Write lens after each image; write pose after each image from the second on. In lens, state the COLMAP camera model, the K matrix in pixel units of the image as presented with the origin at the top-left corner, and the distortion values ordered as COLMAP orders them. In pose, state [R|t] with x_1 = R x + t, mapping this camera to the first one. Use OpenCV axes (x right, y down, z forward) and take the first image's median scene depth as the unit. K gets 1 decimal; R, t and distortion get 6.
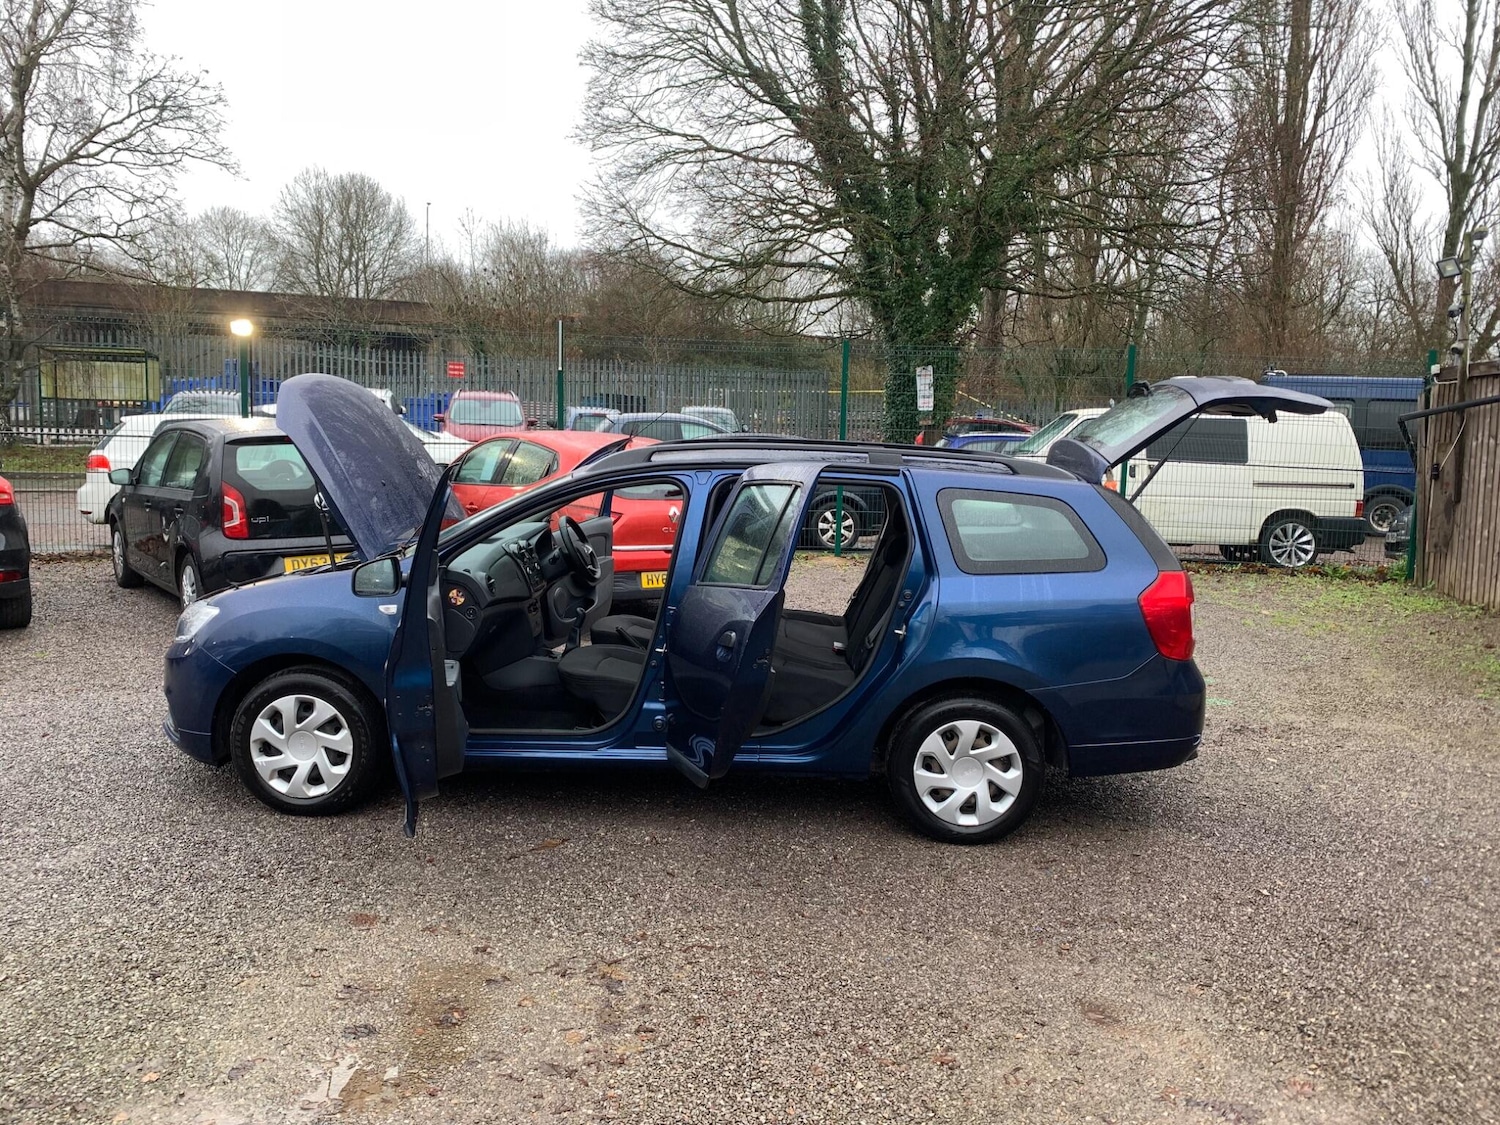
lens RADIAL K [[1155.6, 0, 765.4], [0, 1155.6, 560.2], [0, 0, 1]] dist [0.006478, -0.010991]
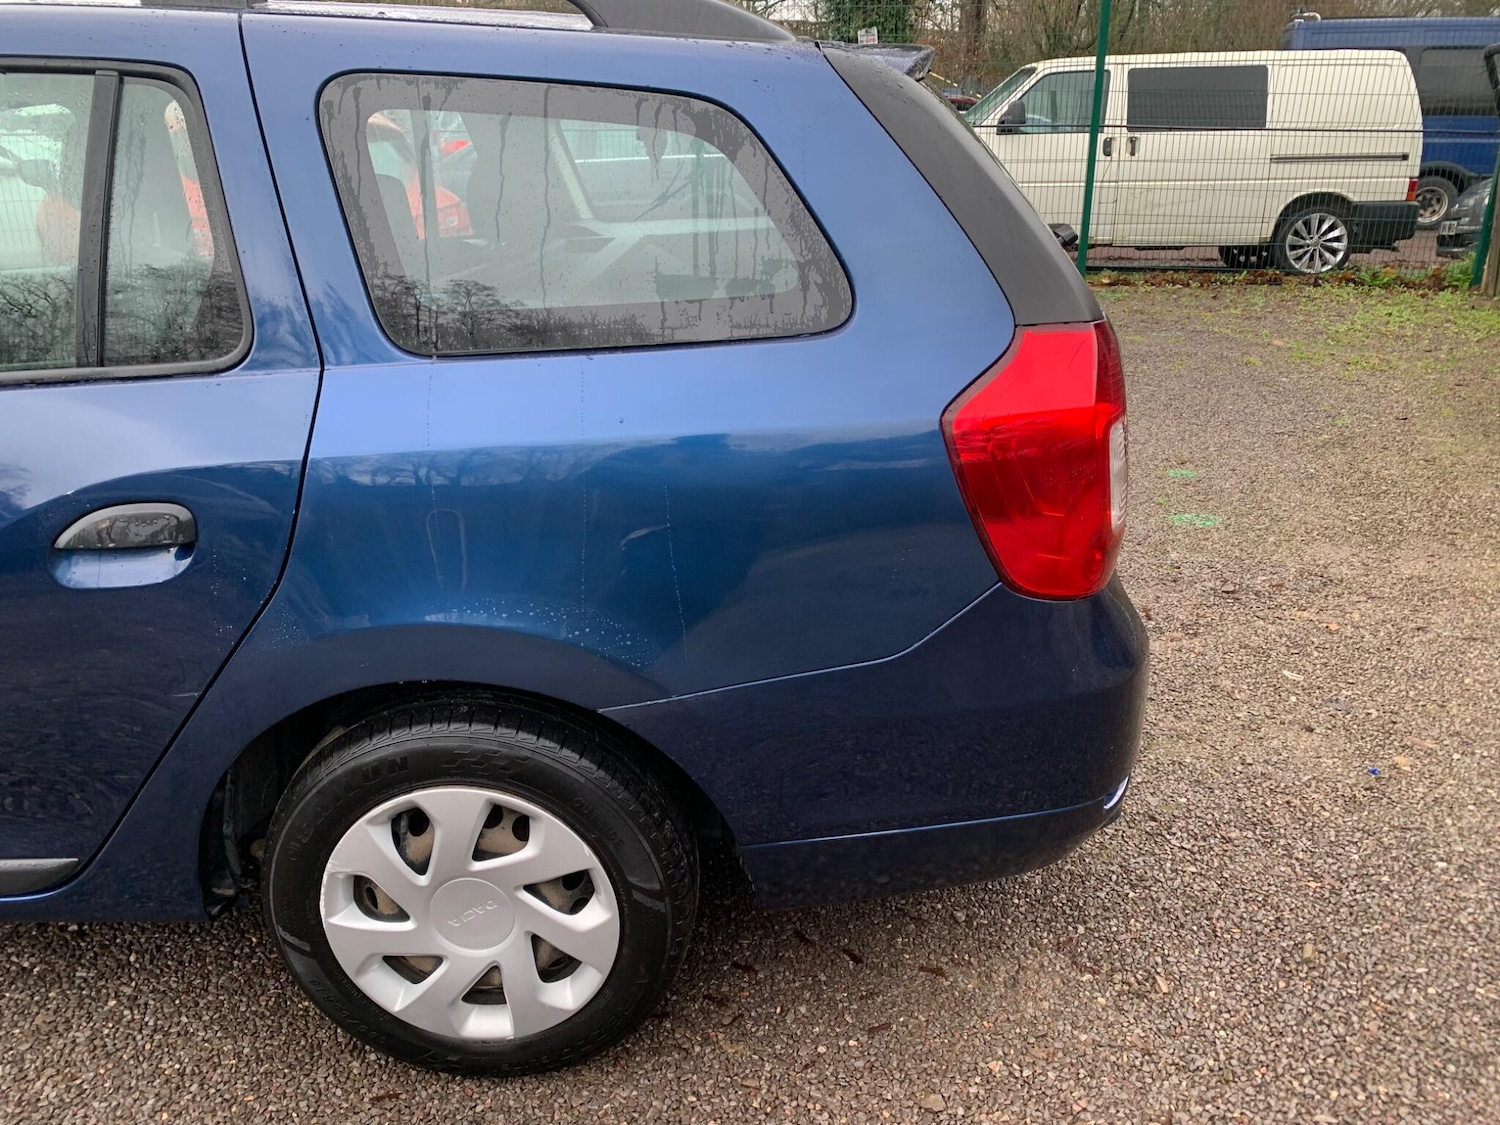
lens RADIAL K [[1142.0, 0, 769.9], [0, 1142.0, 543.2], [0, 0, 1]] dist [0.013962, -0.003273]
pose [[0.999464, -0.032692, 0.001666, 0.101921], [0.031479, 0.973848, 0.225009, -0.002218], [-0.008979, -0.224836, 0.974355, 0.255786]]
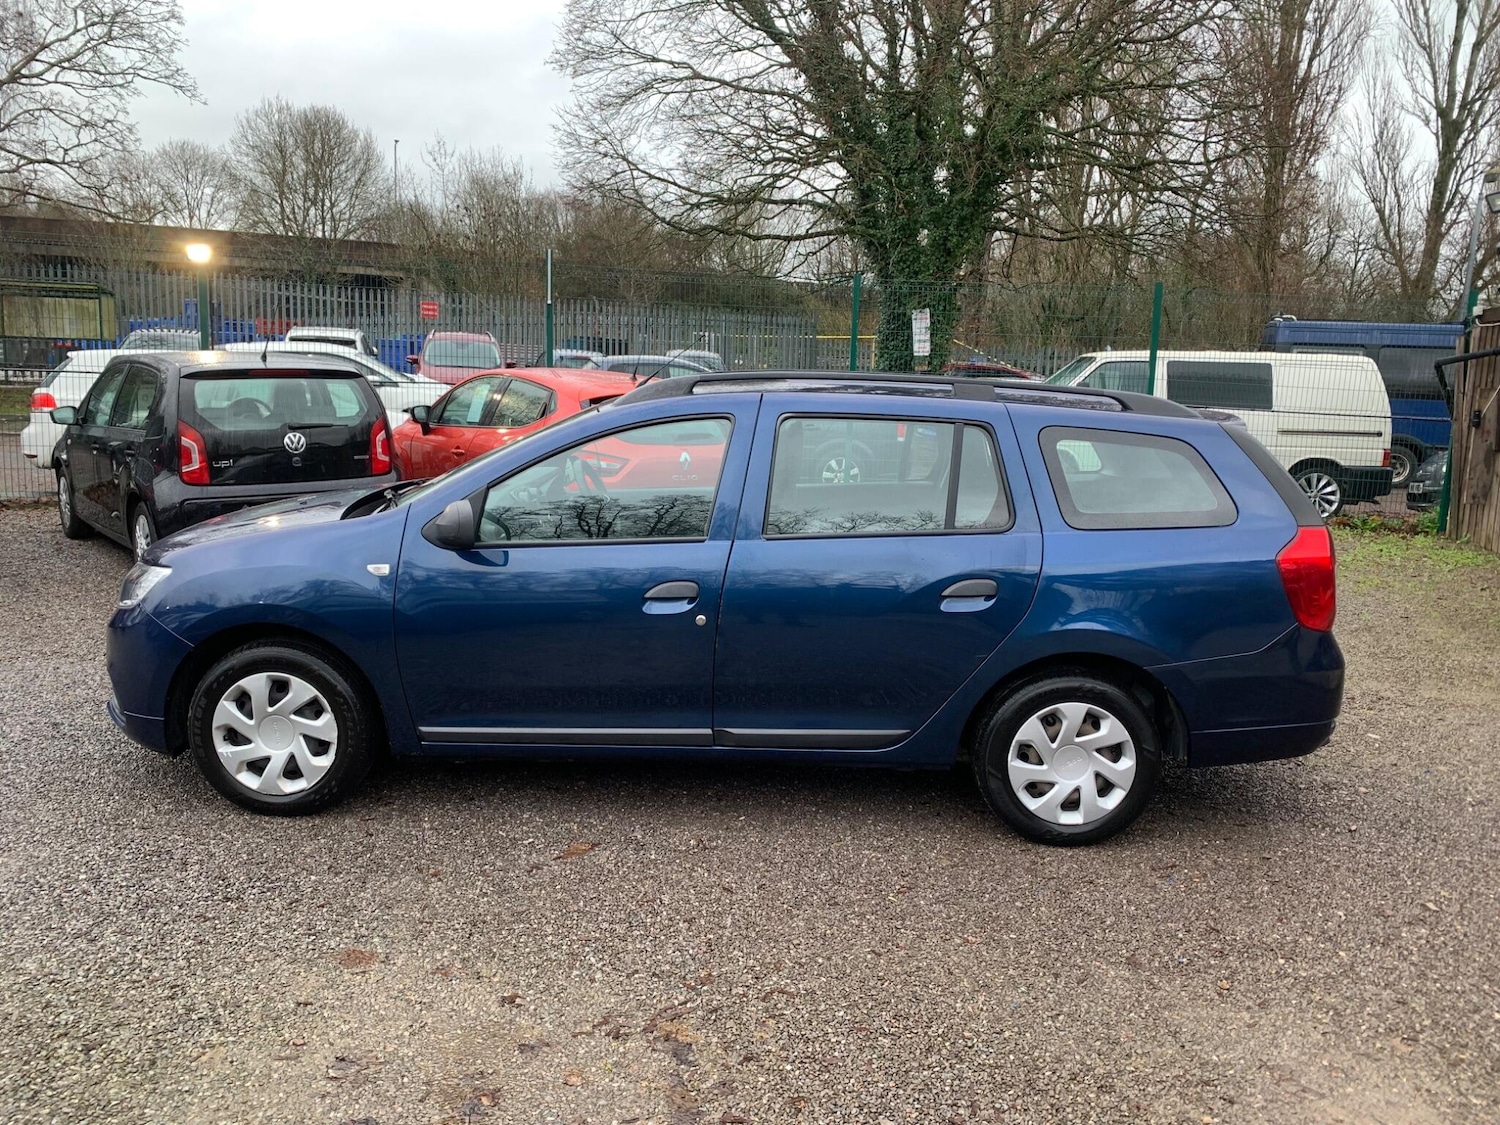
lens RADIAL K [[1149.3, 0, 773.8], [0, 1149.3, 555.8], [0, 0, 1]] dist [0.004600, -0.000123]
pose [[0.999494, 0.001443, 0.031764, -0.026479], [-0.002728, 0.999178, 0.040440, -0.000680], [-0.031679, -0.040507, 0.998677, 0.064170]]
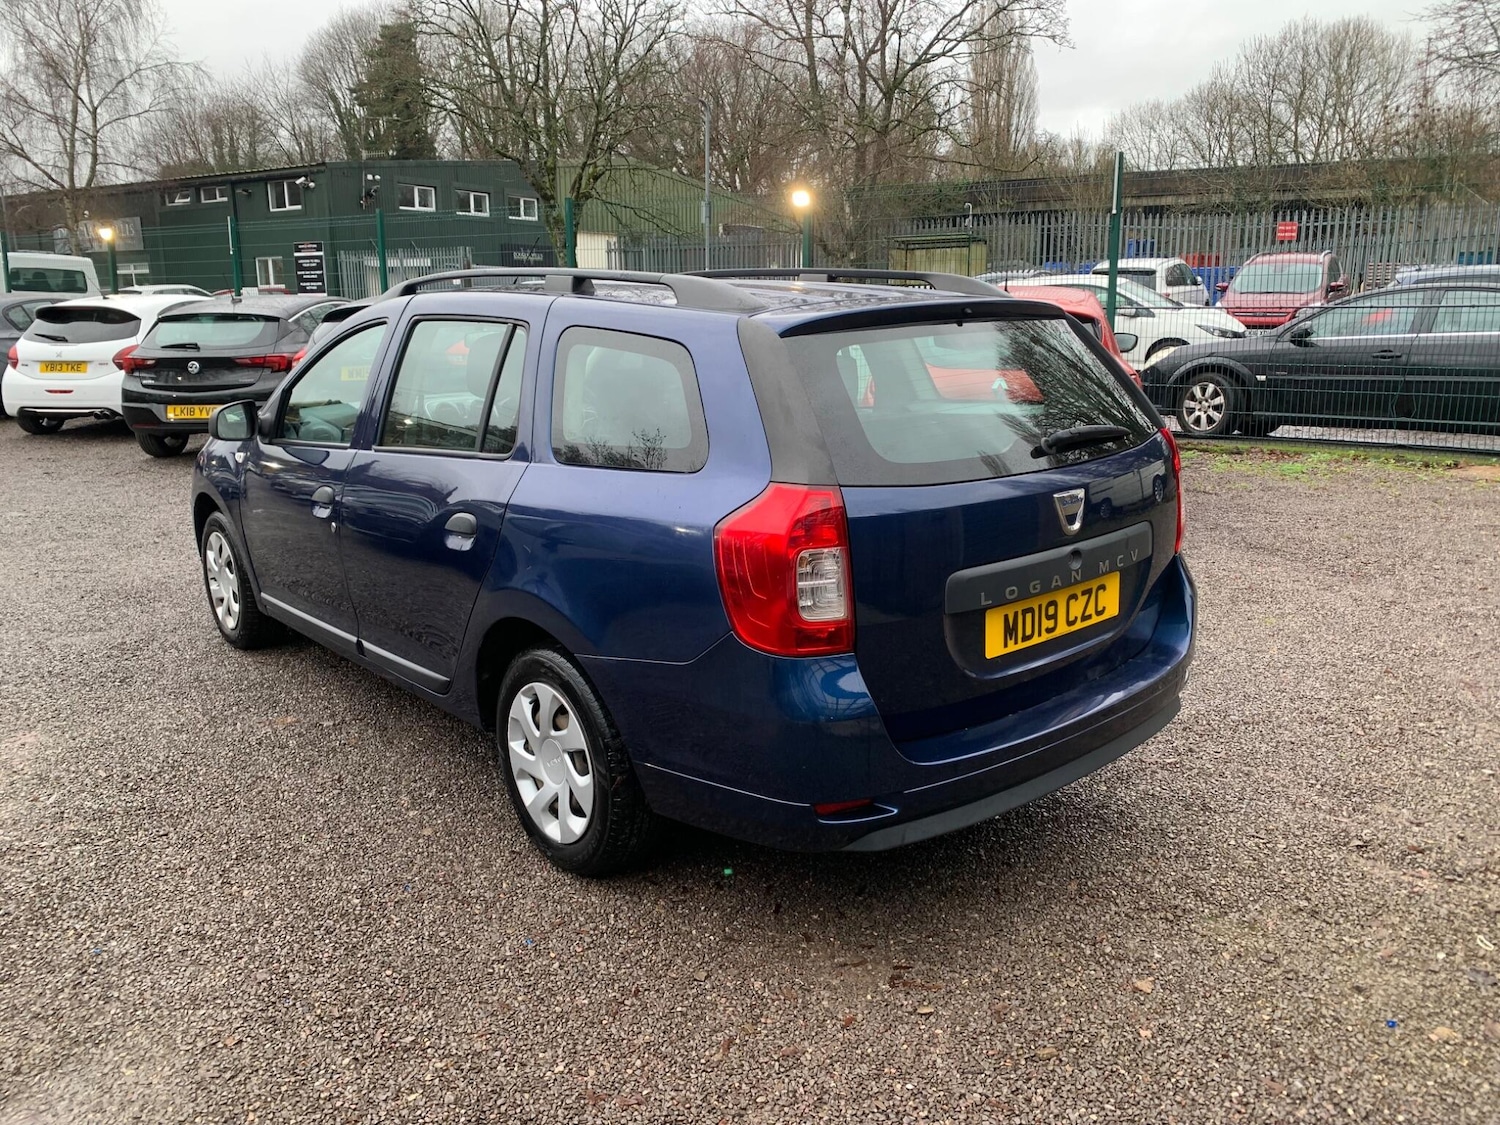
lens RADIAL K [[1148.3, 0, 761.7], [0, 1148.3, 550.7], [0, 0, 1]] dist [0.018072, -0.025757]
pose [[0.700930, 0.125559, -0.702091, 0.266979], [-0.060667, 0.991311, 0.116715, -0.007789], [0.710645, -0.039215, 0.702457, 0.236381]]
